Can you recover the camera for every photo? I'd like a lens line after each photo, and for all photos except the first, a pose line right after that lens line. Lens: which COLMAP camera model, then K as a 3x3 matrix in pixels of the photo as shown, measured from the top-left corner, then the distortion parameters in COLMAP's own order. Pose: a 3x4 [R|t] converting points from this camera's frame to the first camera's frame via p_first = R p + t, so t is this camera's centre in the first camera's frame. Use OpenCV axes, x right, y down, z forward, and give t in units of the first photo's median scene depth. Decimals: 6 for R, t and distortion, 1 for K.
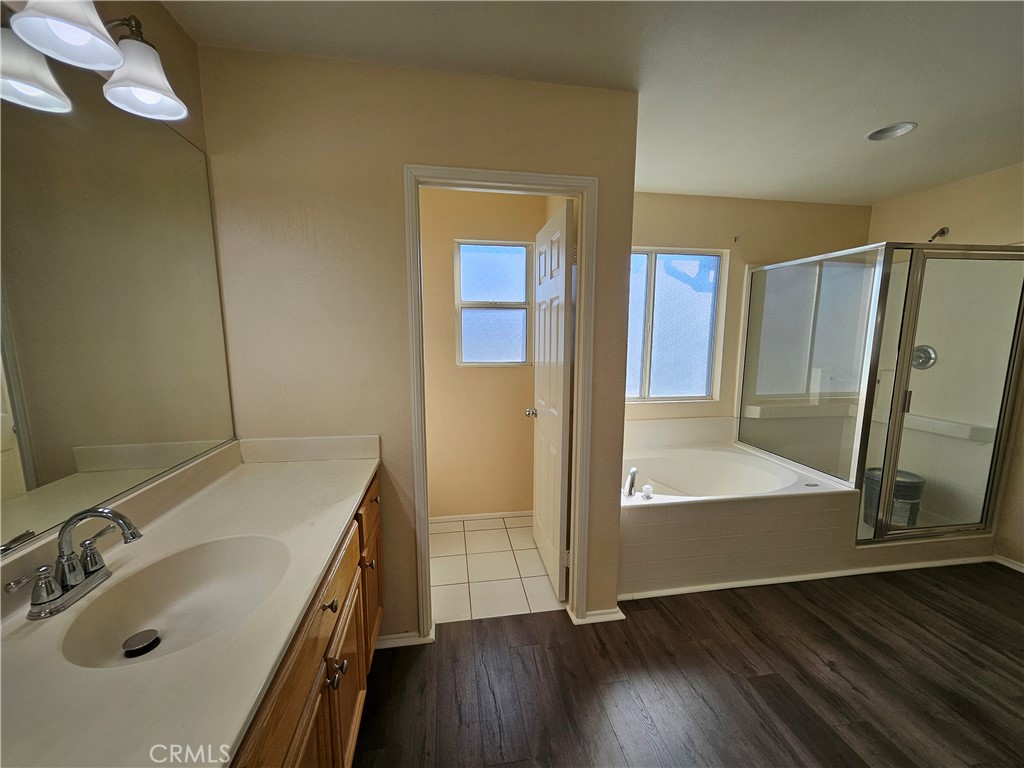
lens RADIAL K [[404.6, 0, 516.0], [0, 404.6, 392.6], [0, 0, 1]] dist [-0.000564, 0.002953]
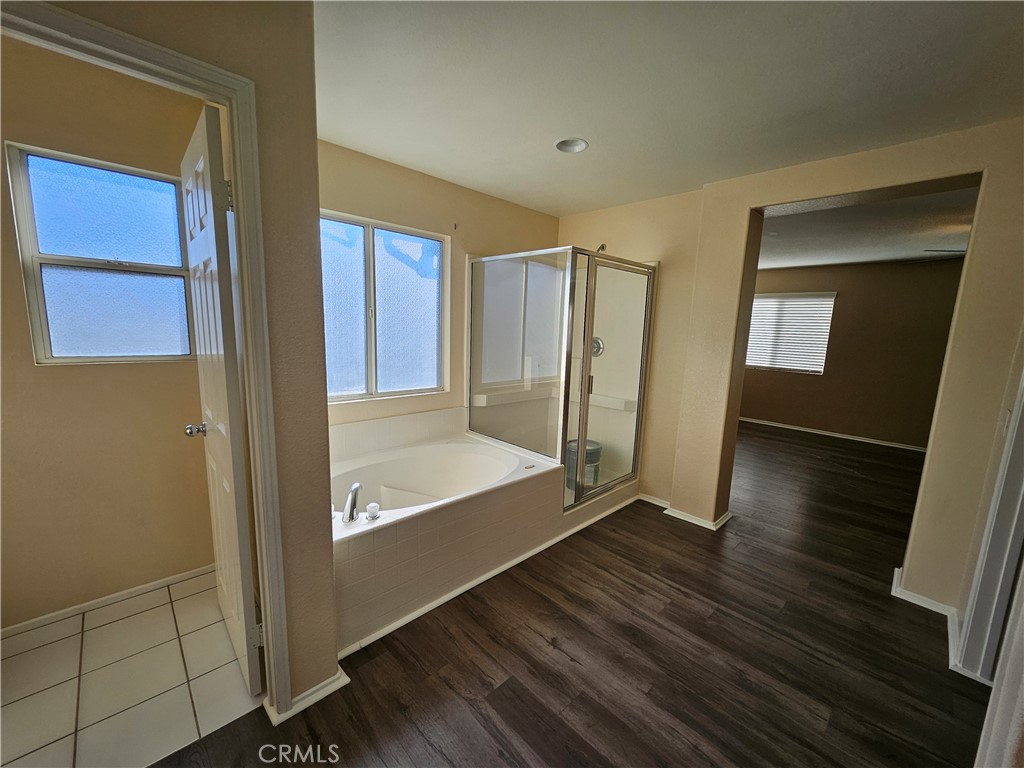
lens RADIAL K [[404.6, 0, 514.5], [0, 404.6, 389.4], [0, 0, 1]] dist [-0.000564, 0.002953]
pose [[0.820850, -0.062171, 0.567749, 0.102970], [0.049141, 0.998059, 0.038244, -0.020628], [-0.569025, -0.003493, 0.822313, 0.145803]]
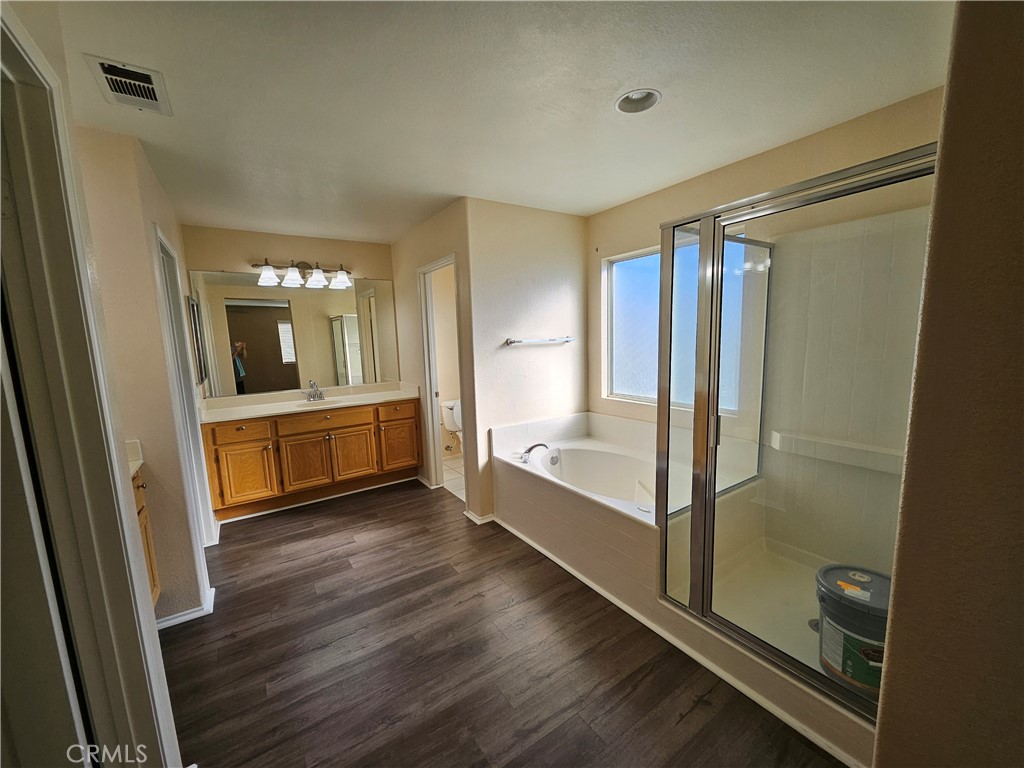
lens RADIAL K [[404.6, 0, 509.0], [0, 404.6, 389.7], [0, 0, 1]] dist [-0.000564, 0.002953]
pose [[0.403747, 0.104008, -0.908939, 1.423619], [-0.090074, 0.993209, 0.073641, -0.063957], [0.910426, 0.052139, 0.410374, 0.384039]]
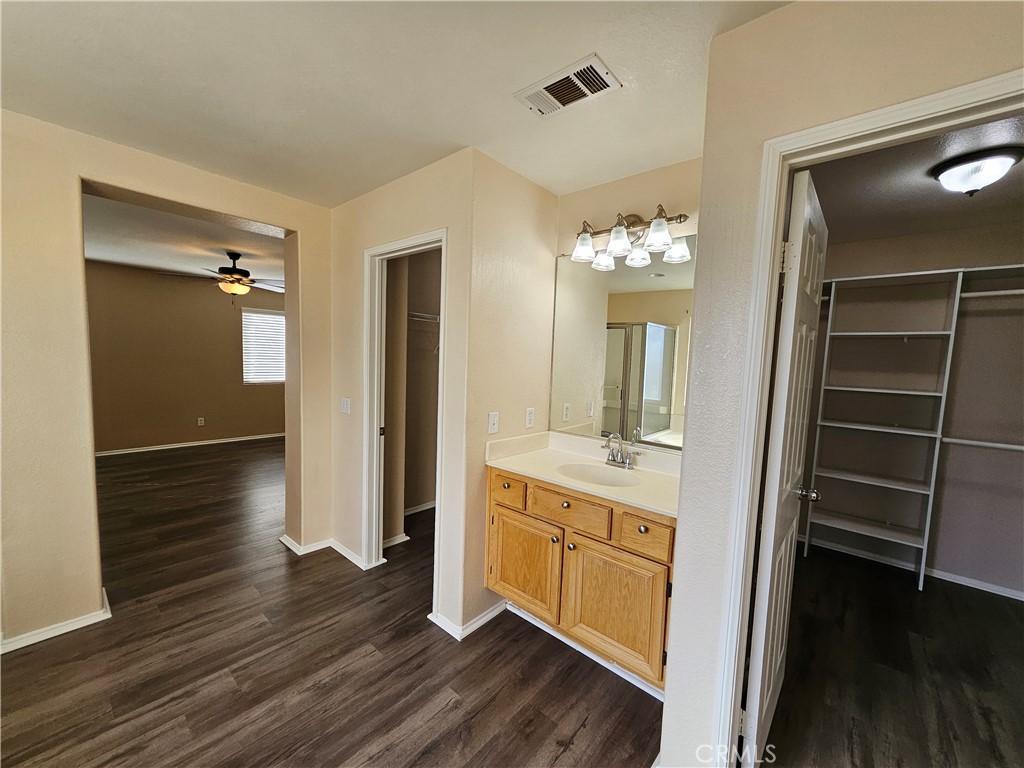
lens RADIAL K [[404.6, 0, 511.3], [0, 404.6, 389.0], [0, 0, 1]] dist [-0.000564, 0.002953]
pose [[-0.631795, -0.086291, 0.770317, 0.065149], [0.069012, 0.983576, 0.166782, -0.100484], [-0.772057, 0.158533, -0.615463, 0.601925]]
